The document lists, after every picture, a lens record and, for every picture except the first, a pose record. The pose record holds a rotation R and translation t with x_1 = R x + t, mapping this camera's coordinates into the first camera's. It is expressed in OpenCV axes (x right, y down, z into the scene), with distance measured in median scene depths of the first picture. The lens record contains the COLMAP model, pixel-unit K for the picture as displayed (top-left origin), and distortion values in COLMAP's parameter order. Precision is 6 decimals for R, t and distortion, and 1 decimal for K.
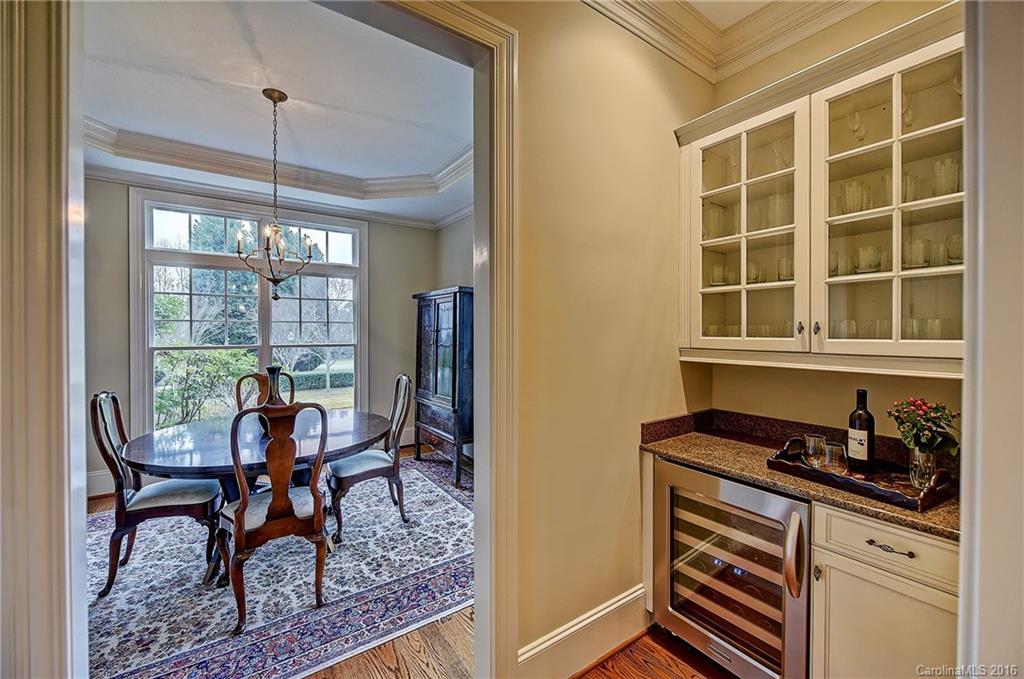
lens RADIAL K [[426.6, 0, 511.7], [0, 426.6, 335.9], [0, 0, 1]] dist [0.001337, 0.000115]
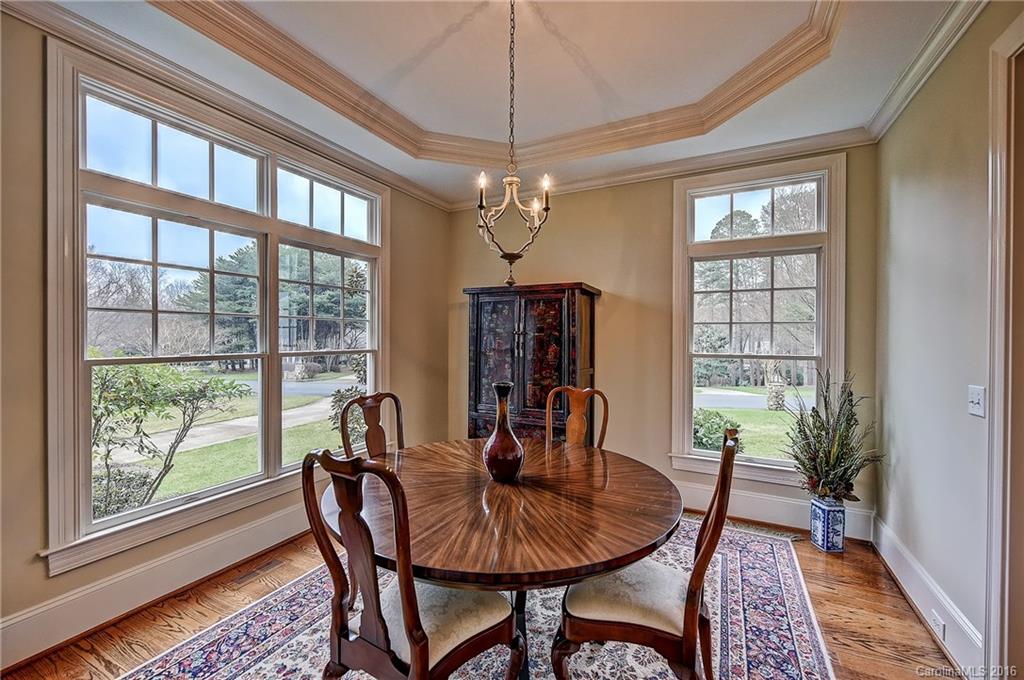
lens RADIAL K [[411.6, 0, 518.5], [0, 411.6, 338.6], [0, 0, 1]] dist [-0.001062, -0.000555]
pose [[0.866531, -0.003469, 0.499112, -0.559881], [0.000625, 0.999983, 0.005865, -0.004897], [-0.499124, -0.004770, 0.866518, 0.279650]]
